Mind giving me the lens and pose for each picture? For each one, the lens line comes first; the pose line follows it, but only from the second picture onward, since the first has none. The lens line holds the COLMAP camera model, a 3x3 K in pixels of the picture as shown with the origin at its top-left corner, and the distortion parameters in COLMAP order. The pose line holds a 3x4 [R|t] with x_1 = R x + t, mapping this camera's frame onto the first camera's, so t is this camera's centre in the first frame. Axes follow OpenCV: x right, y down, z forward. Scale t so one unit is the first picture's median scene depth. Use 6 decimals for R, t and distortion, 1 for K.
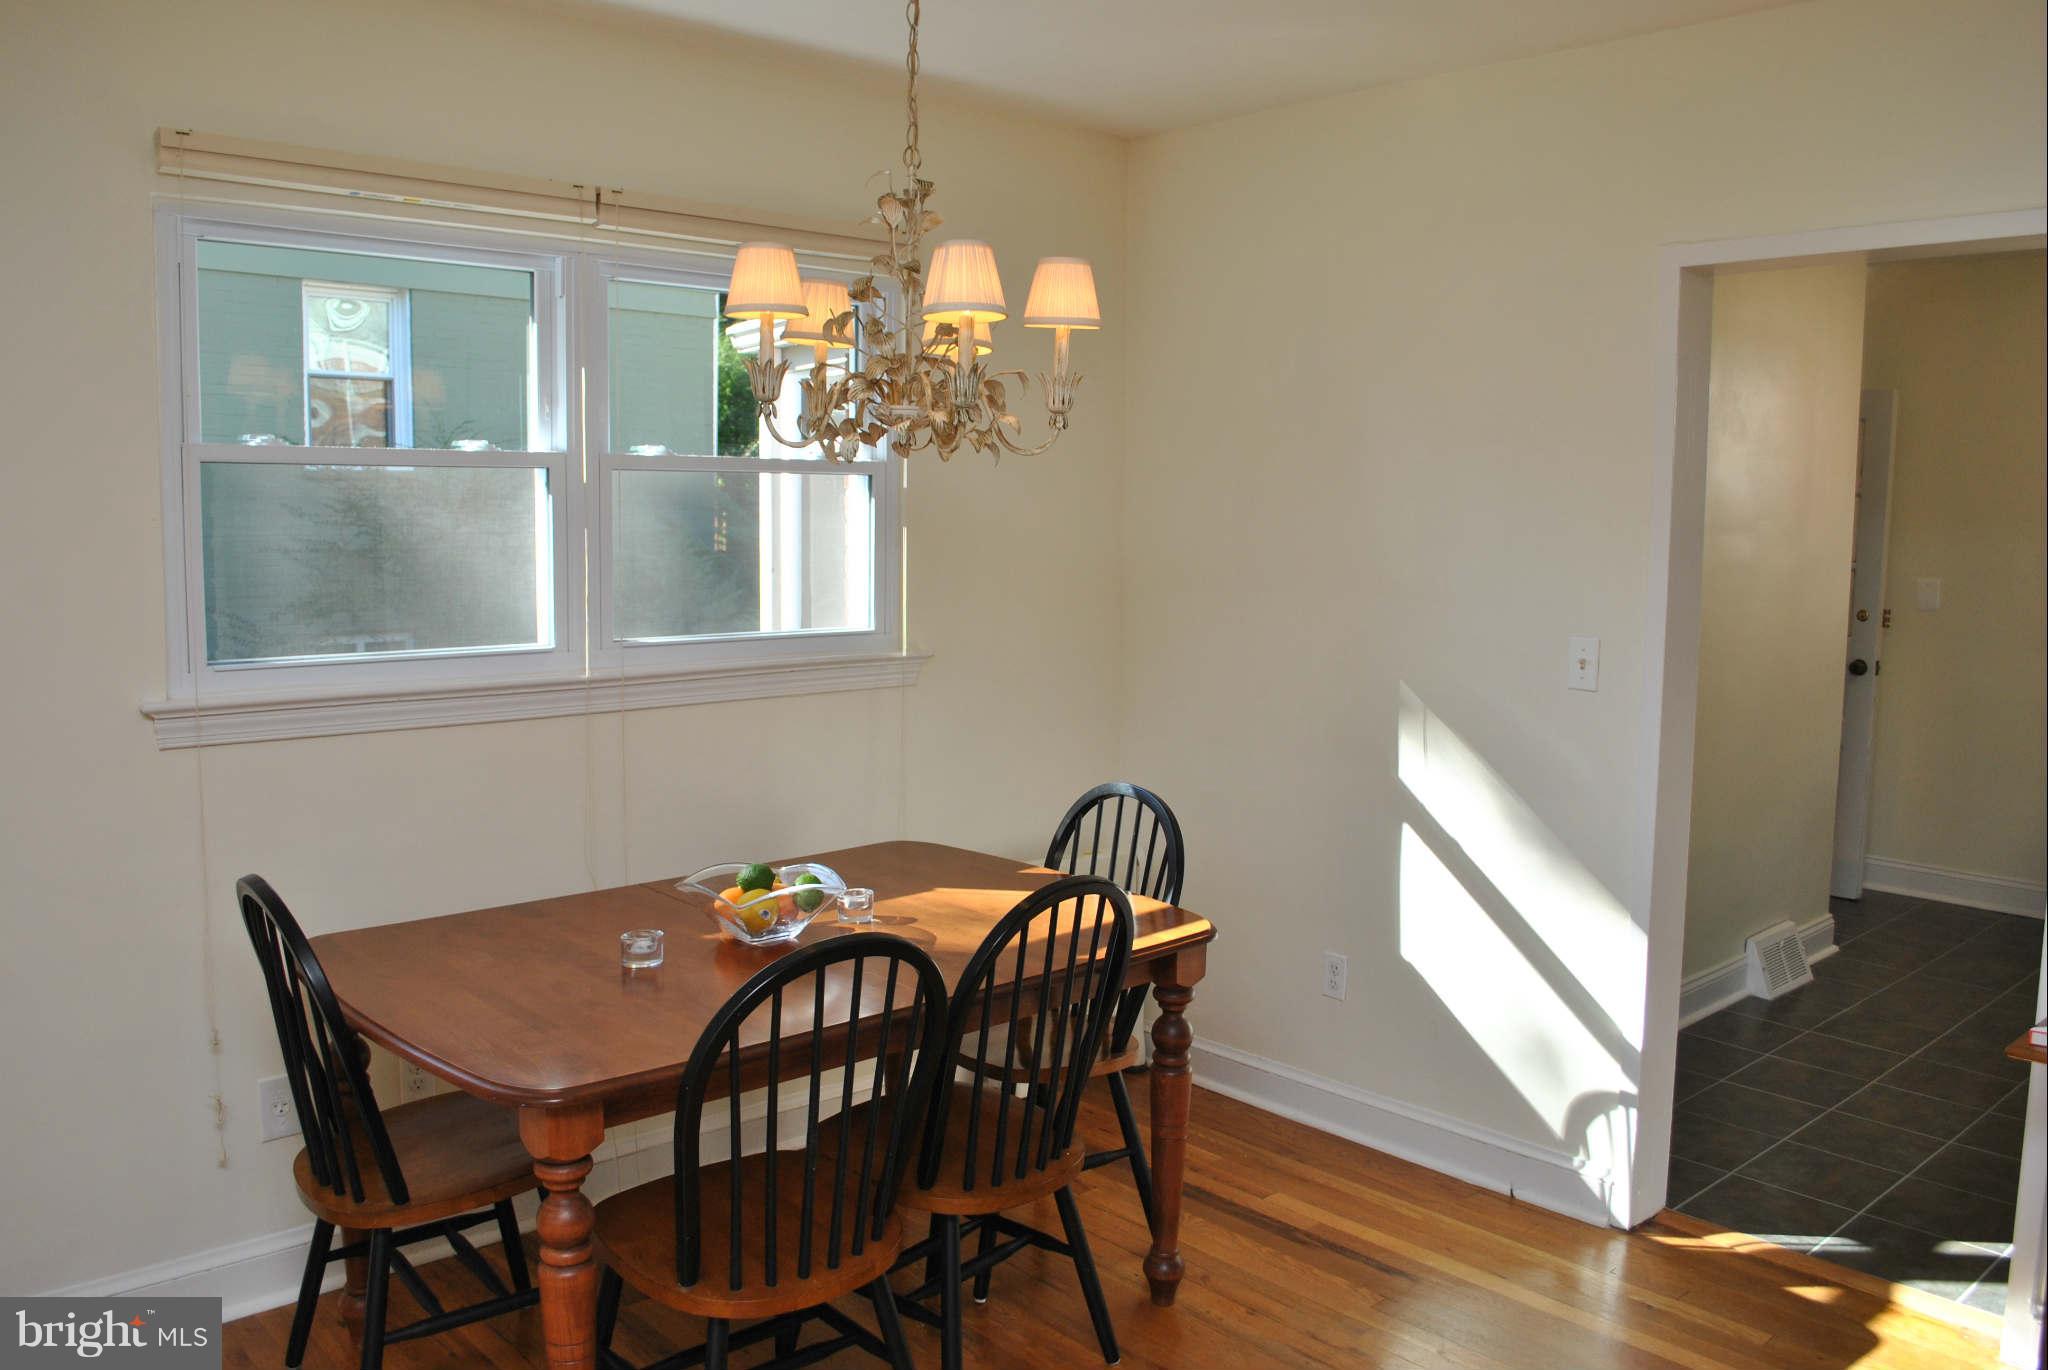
lens RADIAL K [[1611.1, 0, 1035.4], [0, 1611.1, 685.0], [0, 0, 1]] dist [-0.075255, -0.005745]
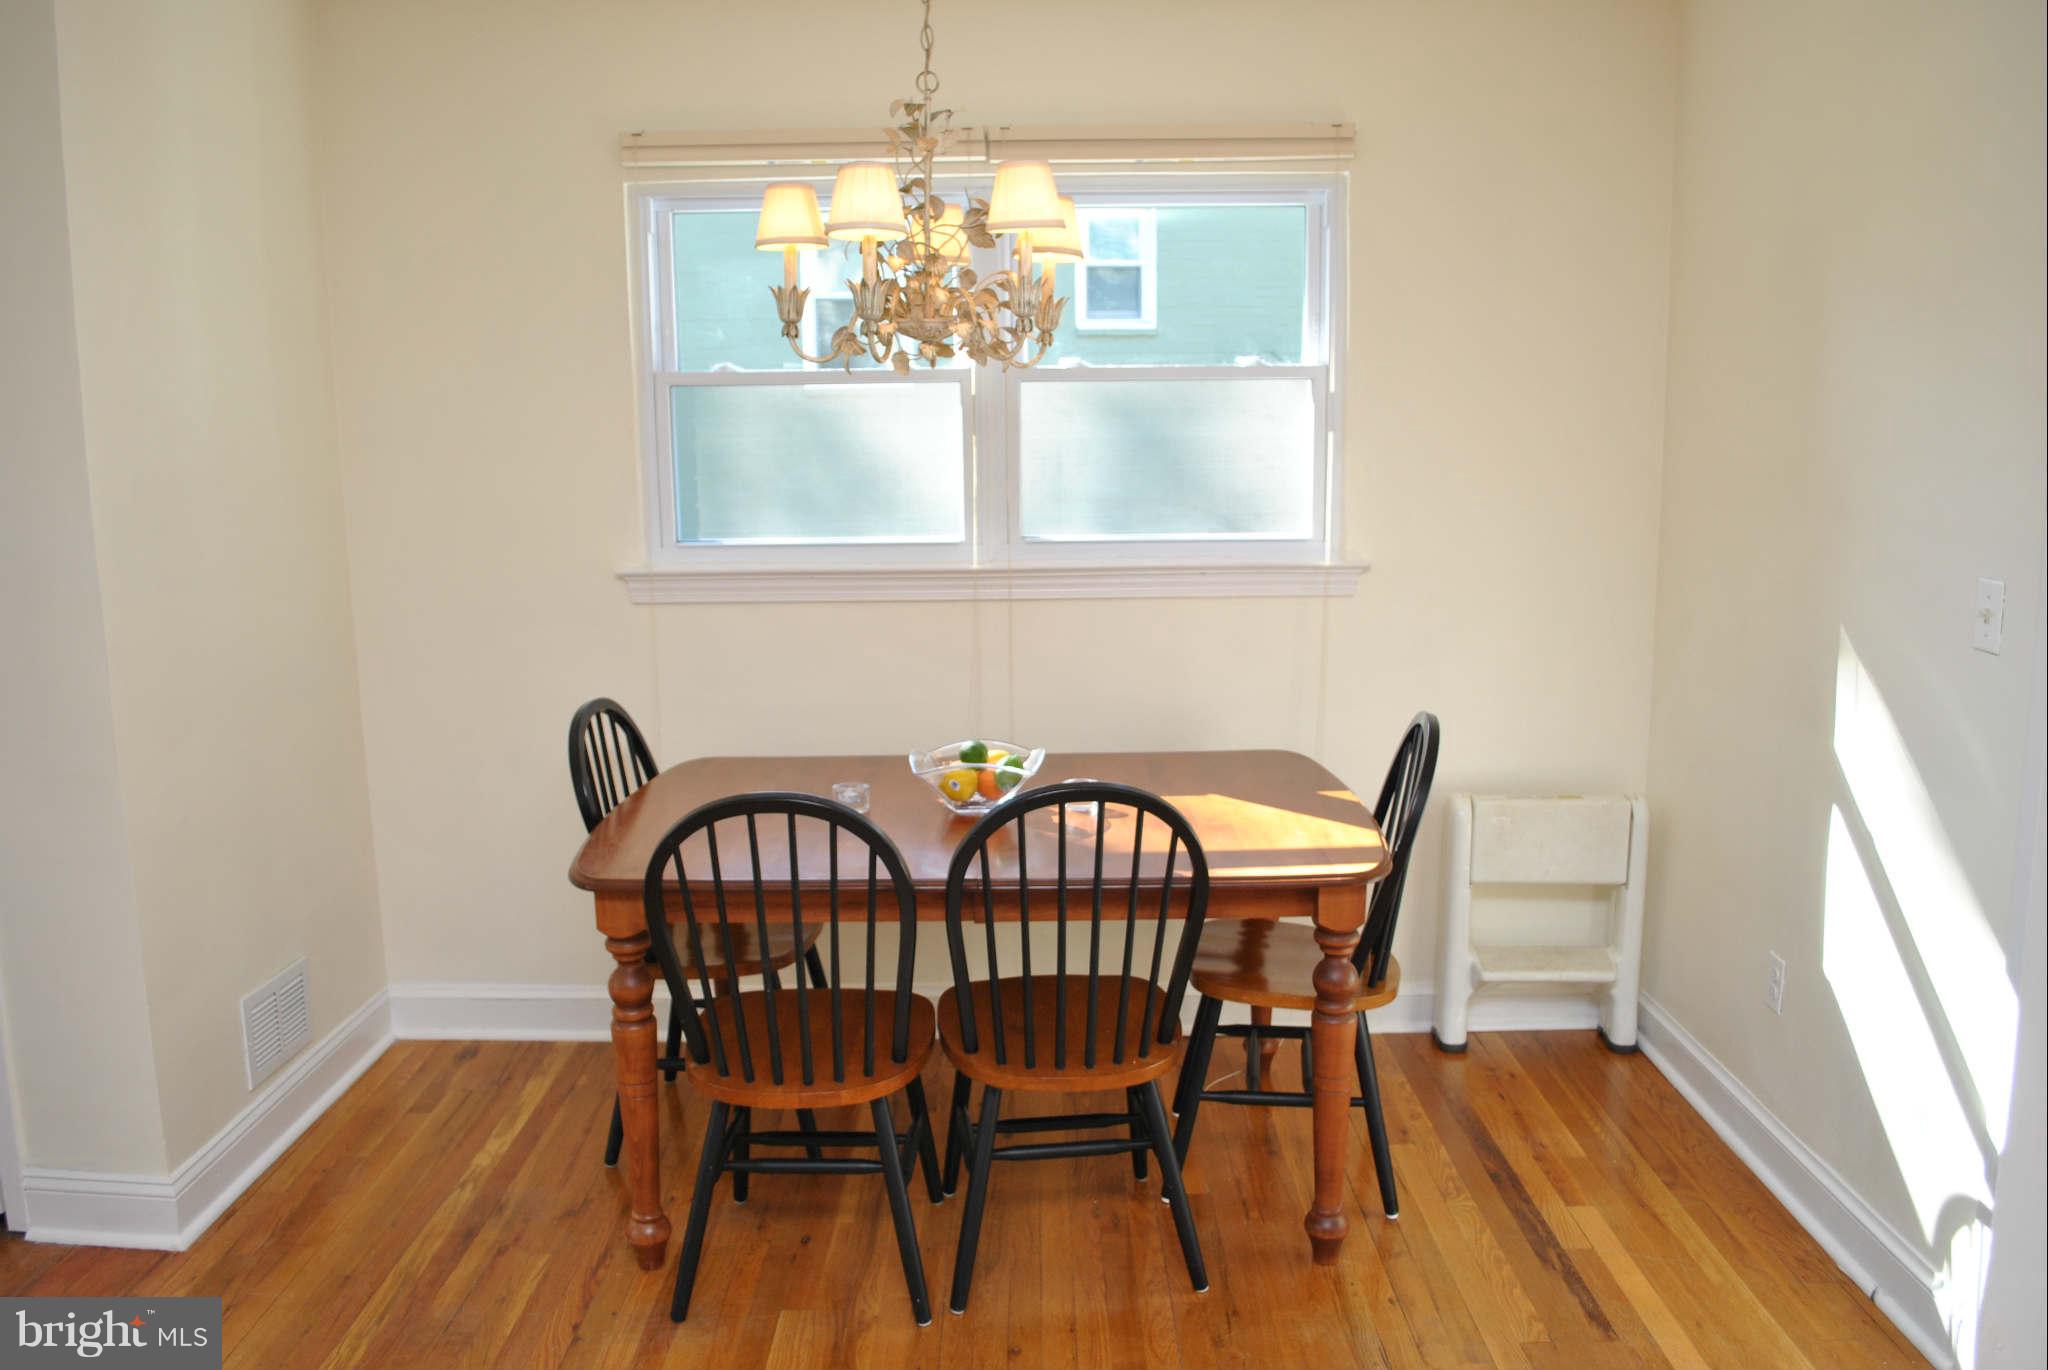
lens RADIAL K [[1570.8, 0, 1001.5], [0, 1570.8, 661.4], [0, 0, 1]] dist [-0.091160, 0.002231]
pose [[0.742786, 0.085922, -0.663993, 0.469513], [-0.055766, 0.996225, 0.066530, -0.013491], [0.667203, -0.012390, 0.744773, 0.186478]]
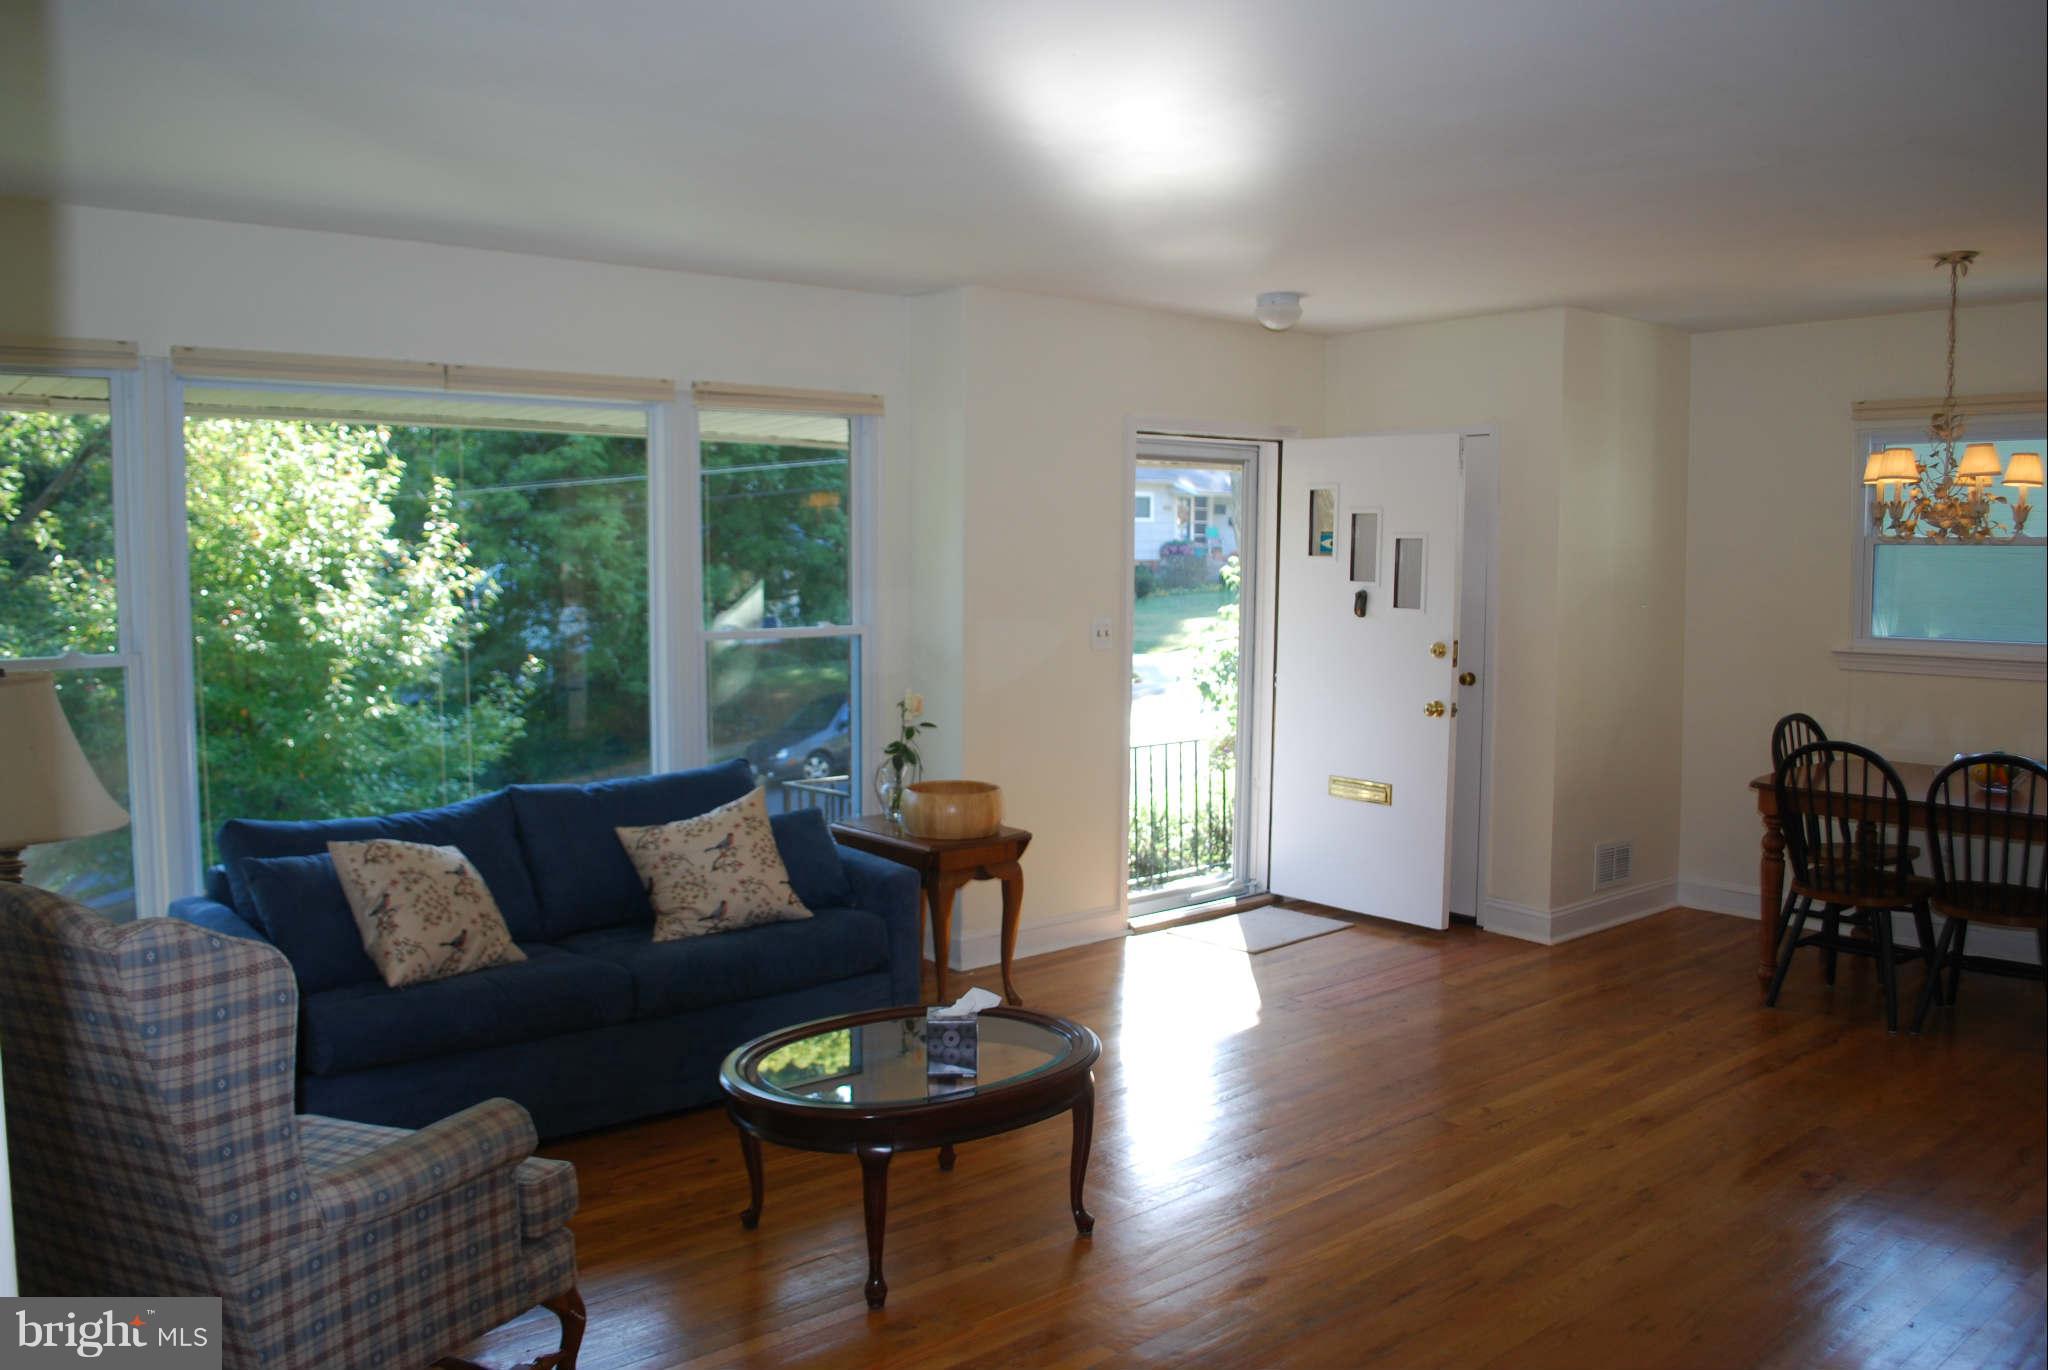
lens RADIAL K [[1611.1, 0, 1035.4], [0, 1611.1, 685.0], [0, 0, 1]] dist [-0.075255, -0.005745]
pose [[-0.035290, 0.070767, -0.996868, 1.457422], [-0.107452, 0.991439, 0.074186, 0.013216], [0.993584, 0.109734, -0.027384, -0.077353]]
